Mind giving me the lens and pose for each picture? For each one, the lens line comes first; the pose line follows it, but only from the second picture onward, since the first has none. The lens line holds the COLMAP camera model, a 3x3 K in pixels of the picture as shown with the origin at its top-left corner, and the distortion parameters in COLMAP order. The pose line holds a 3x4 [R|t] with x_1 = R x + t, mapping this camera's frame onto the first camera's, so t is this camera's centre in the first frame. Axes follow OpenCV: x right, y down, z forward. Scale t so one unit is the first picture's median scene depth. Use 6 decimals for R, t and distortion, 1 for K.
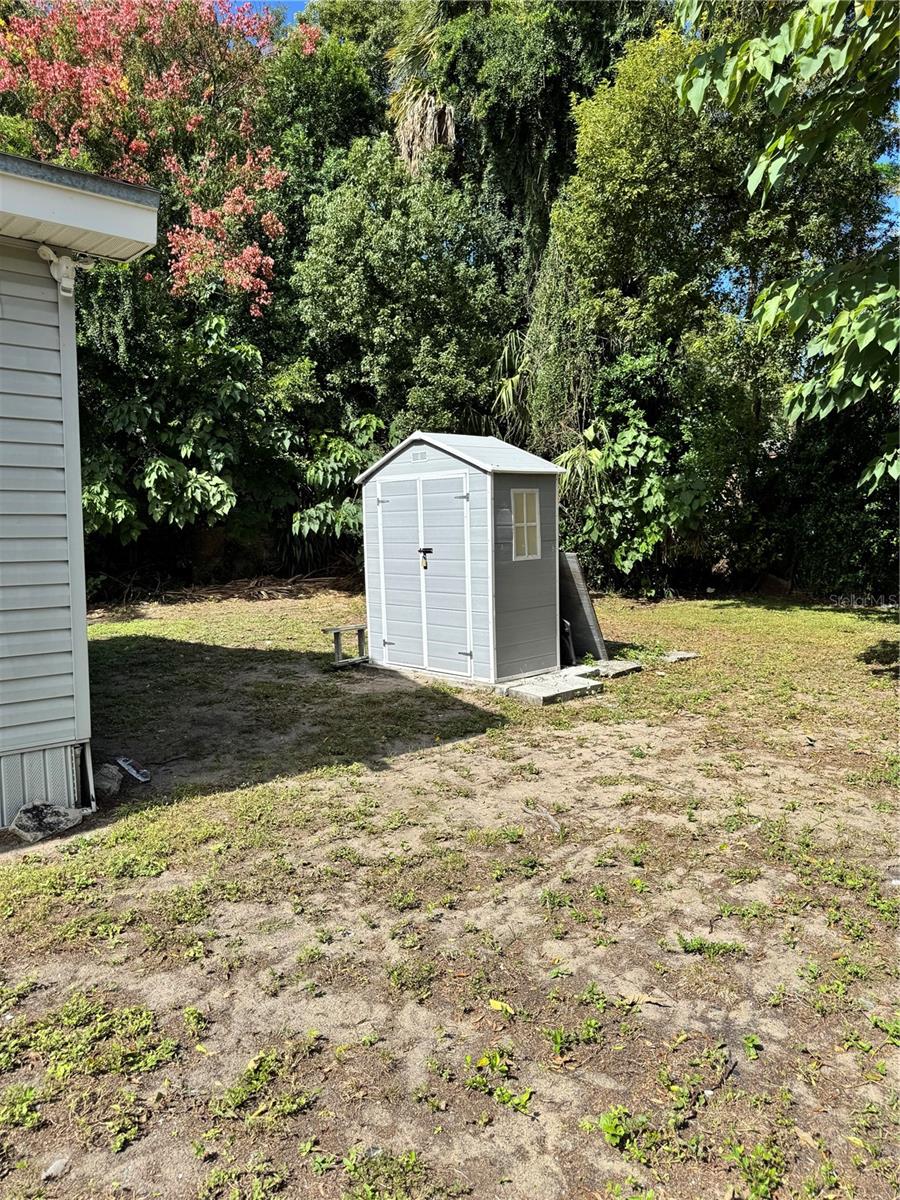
lens RADIAL K [[850.9, 0, 432.6], [0, 850.9, 594.6], [0, 0, 1]] dist [0.066901, -0.096645]
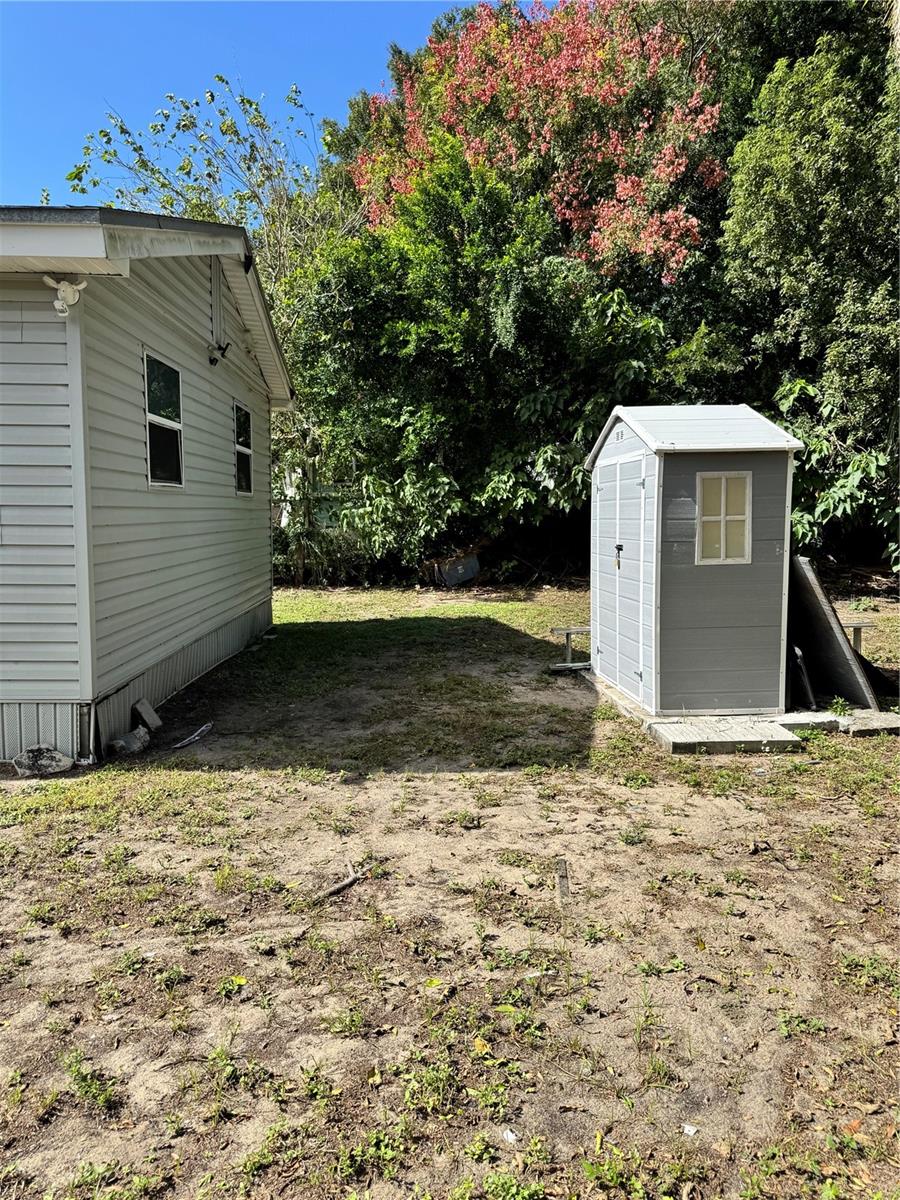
lens RADIAL K [[850.9, 0, 432.6], [0, 850.9, 594.6], [0, 0, 1]] dist [0.066901, -0.096645]
pose [[0.780089, 0.074959, -0.621162, 0.592480], [-0.062105, 0.997171, 0.042340, -0.045556], [0.622579, 0.005548, 0.782538, 0.343474]]
